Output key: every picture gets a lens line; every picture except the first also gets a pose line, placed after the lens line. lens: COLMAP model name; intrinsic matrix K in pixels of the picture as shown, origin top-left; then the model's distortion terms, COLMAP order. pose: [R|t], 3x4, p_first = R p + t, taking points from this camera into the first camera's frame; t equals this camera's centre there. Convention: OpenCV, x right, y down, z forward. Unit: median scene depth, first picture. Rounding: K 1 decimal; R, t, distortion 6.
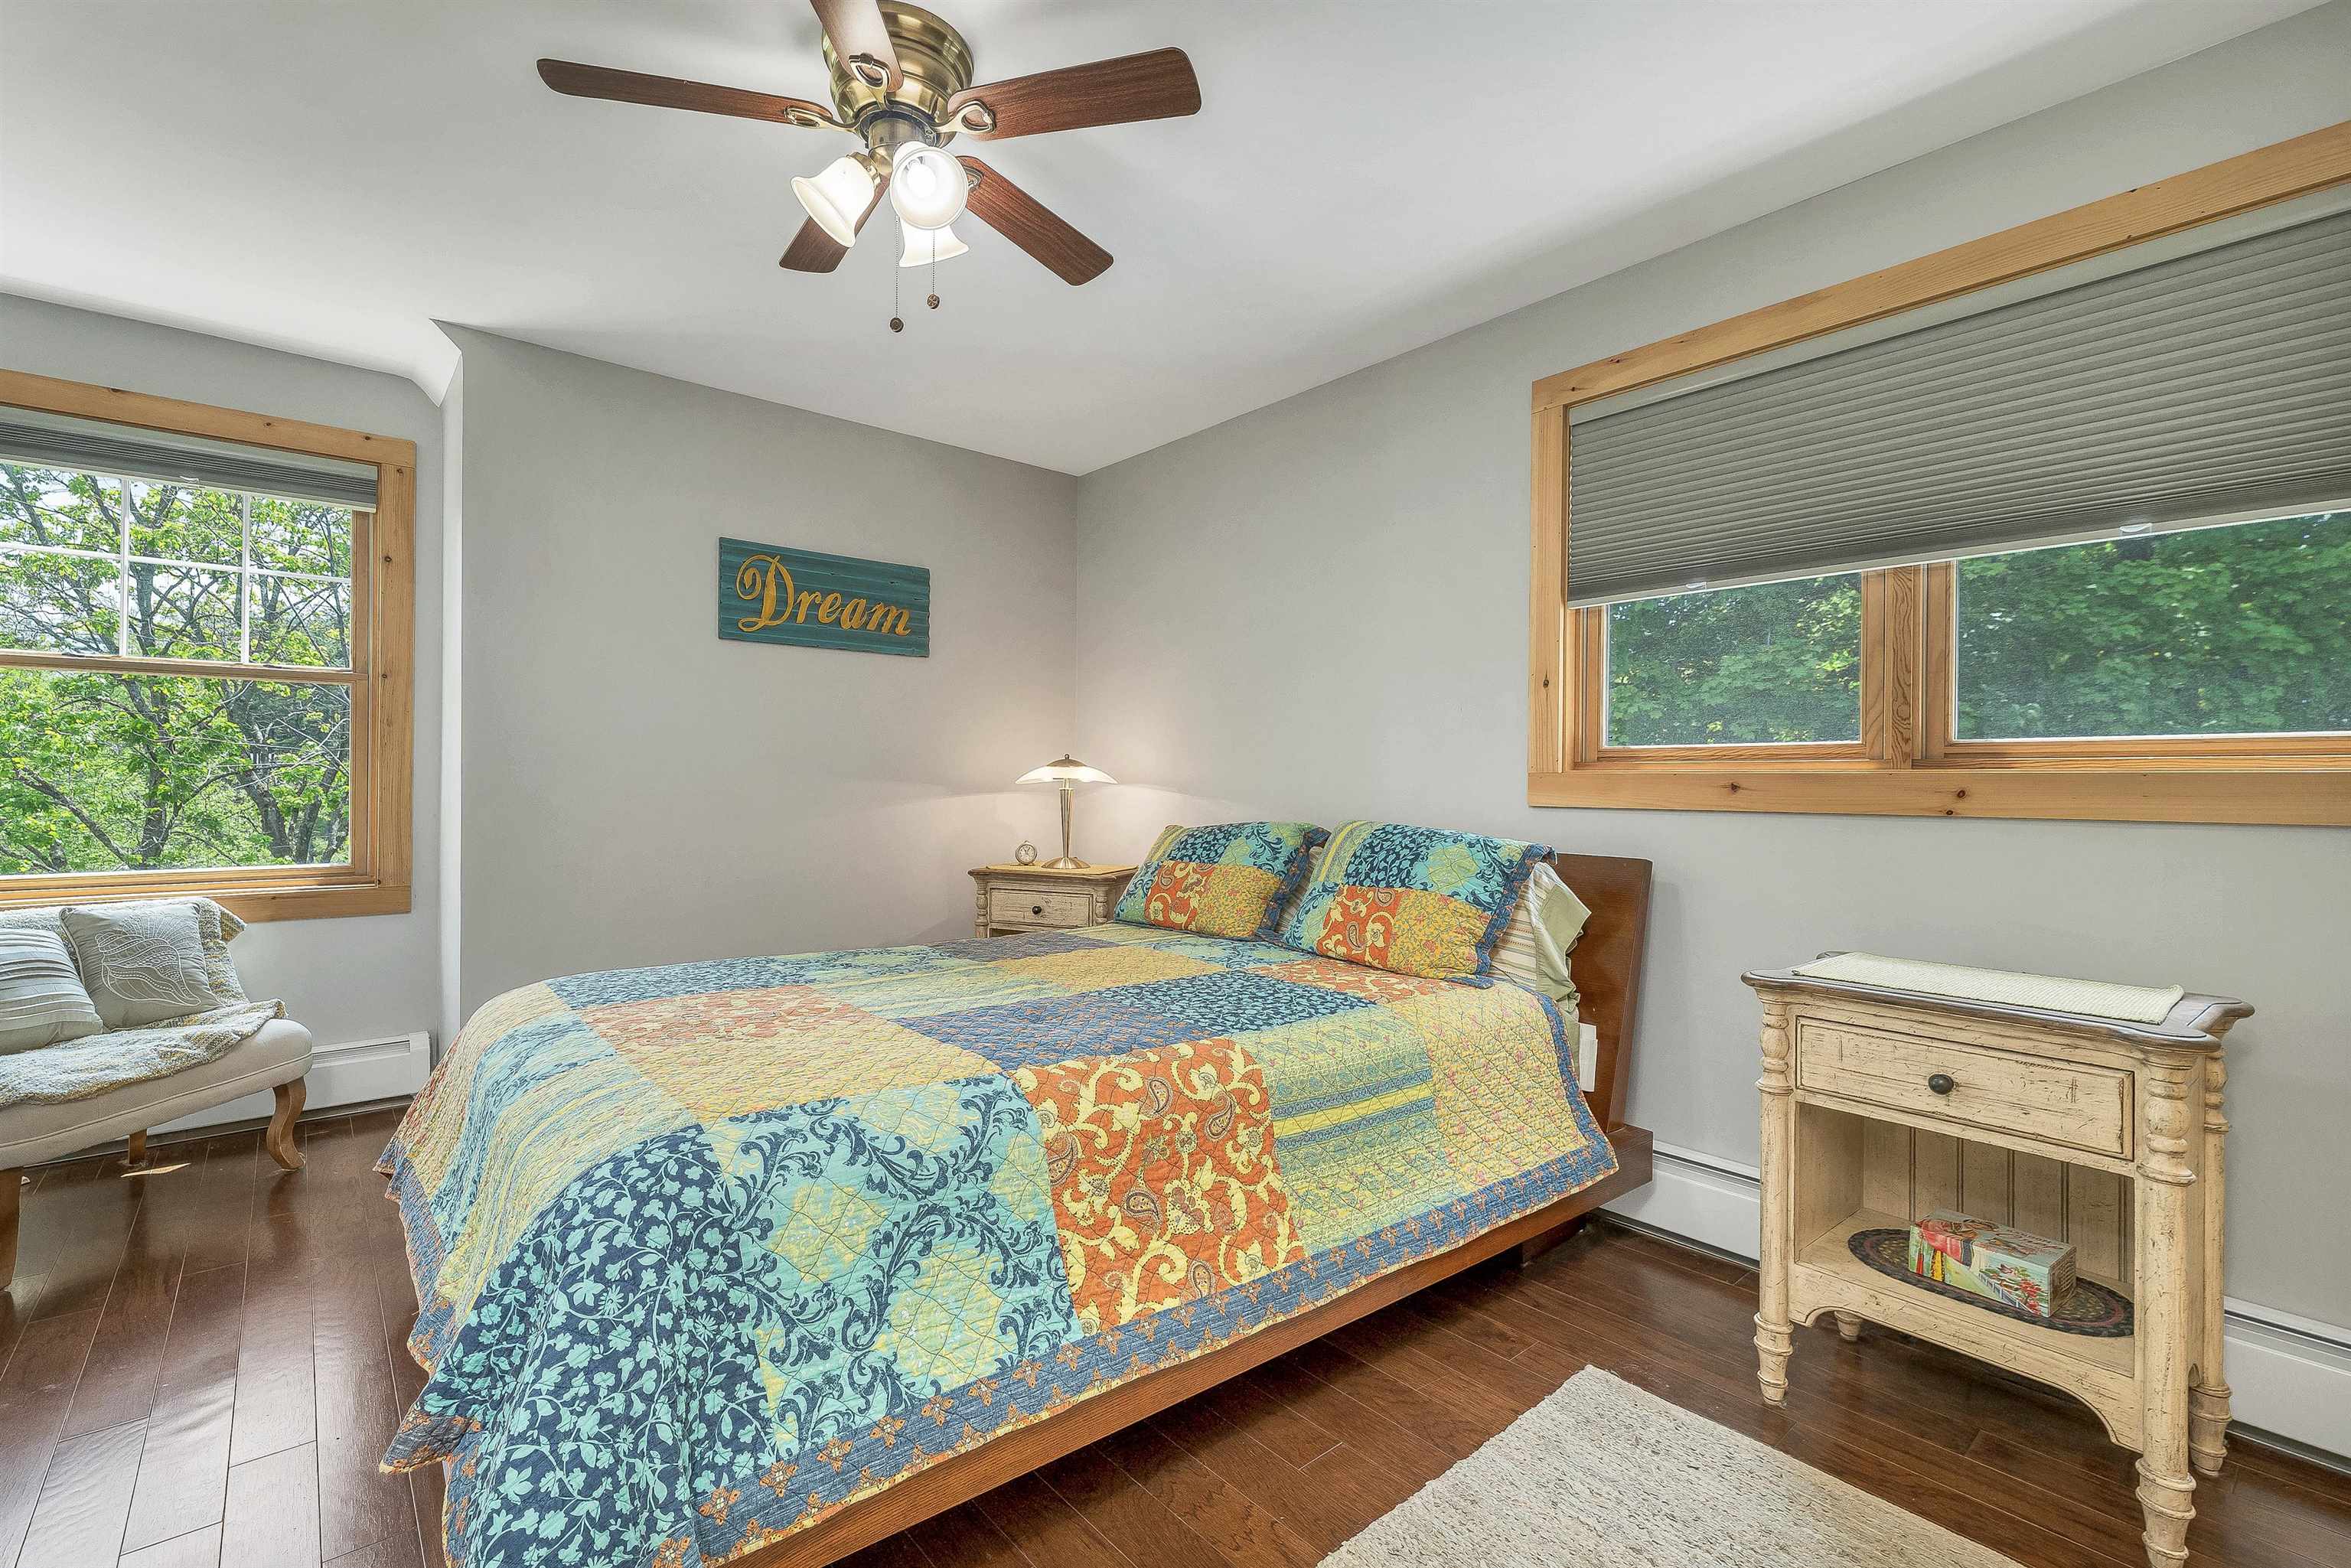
lens RADIAL K [[1020.4, 0, 1175.5], [0, 1020.4, 784.0], [0, 0, 1]] dist [0.000137, 0.000271]
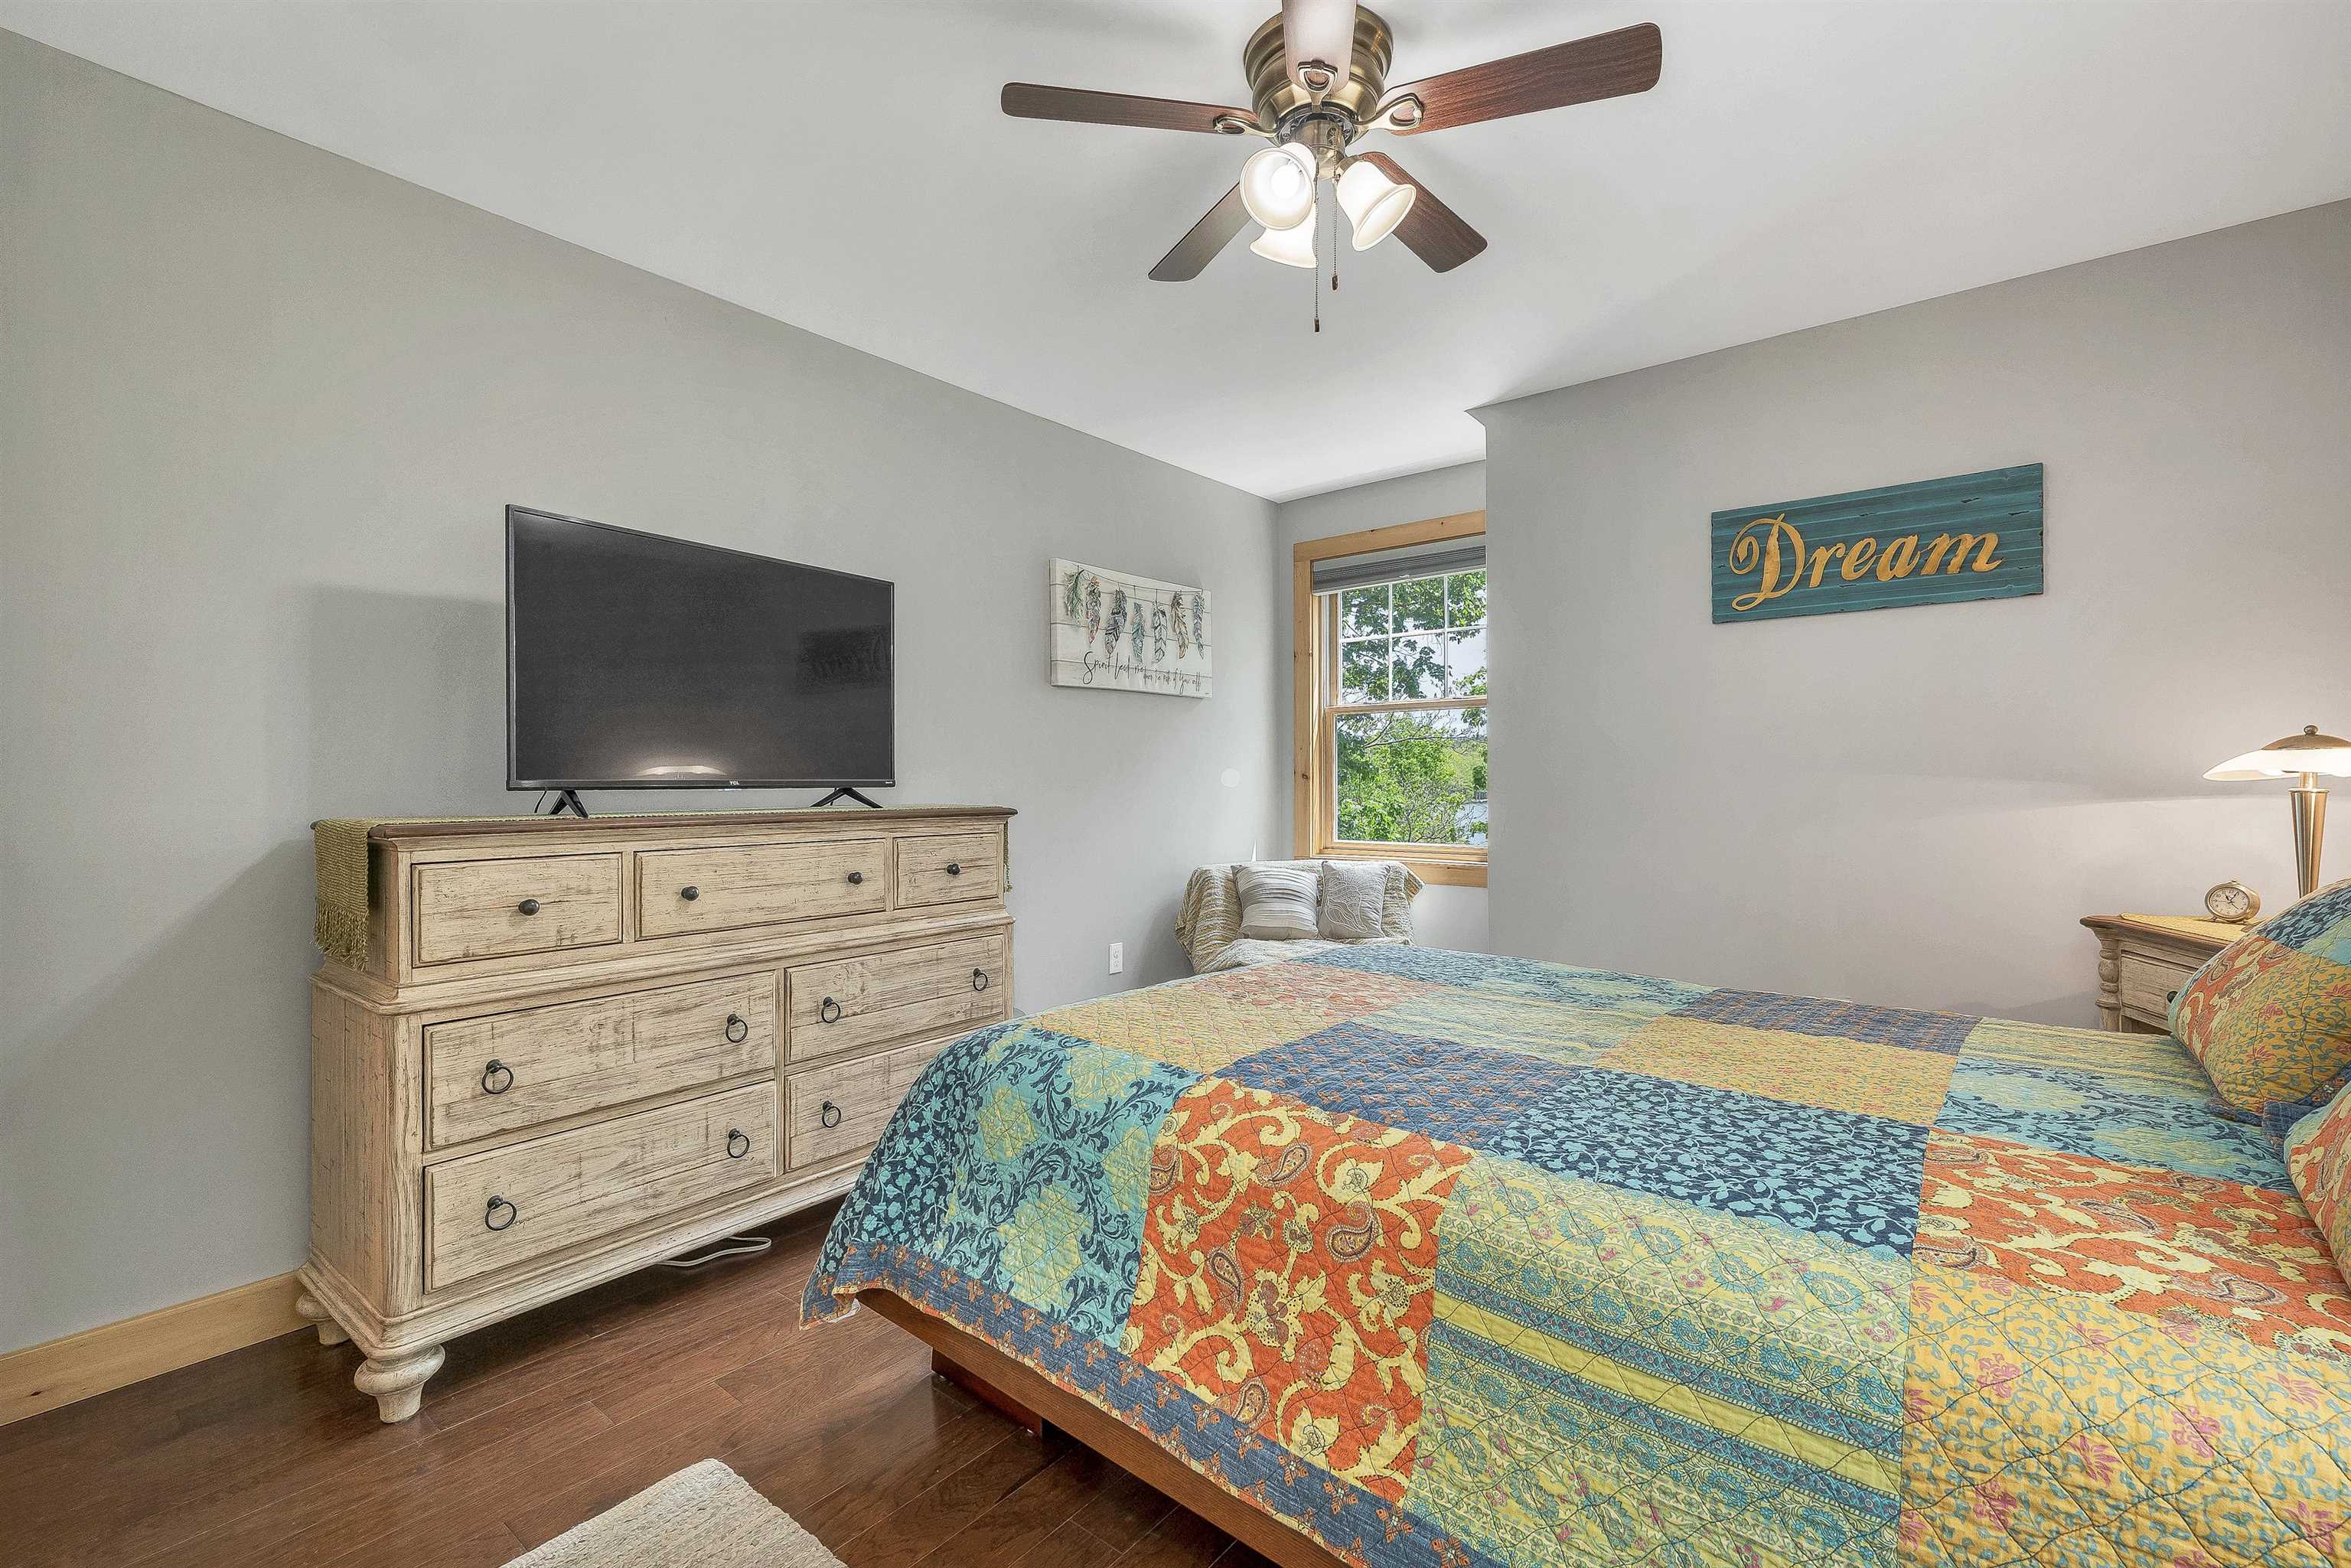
lens RADIAL K [[1020.4, 0, 1175.5], [0, 1020.4, 784.0], [0, 0, 1]] dist [0.000137, 0.000271]
pose [[0.182193, -0.003198, -0.983258, 0.791314], [0.002454, 0.999993, -0.002797, 0.004324], [0.983260, -0.001904, 0.182200, 0.788853]]
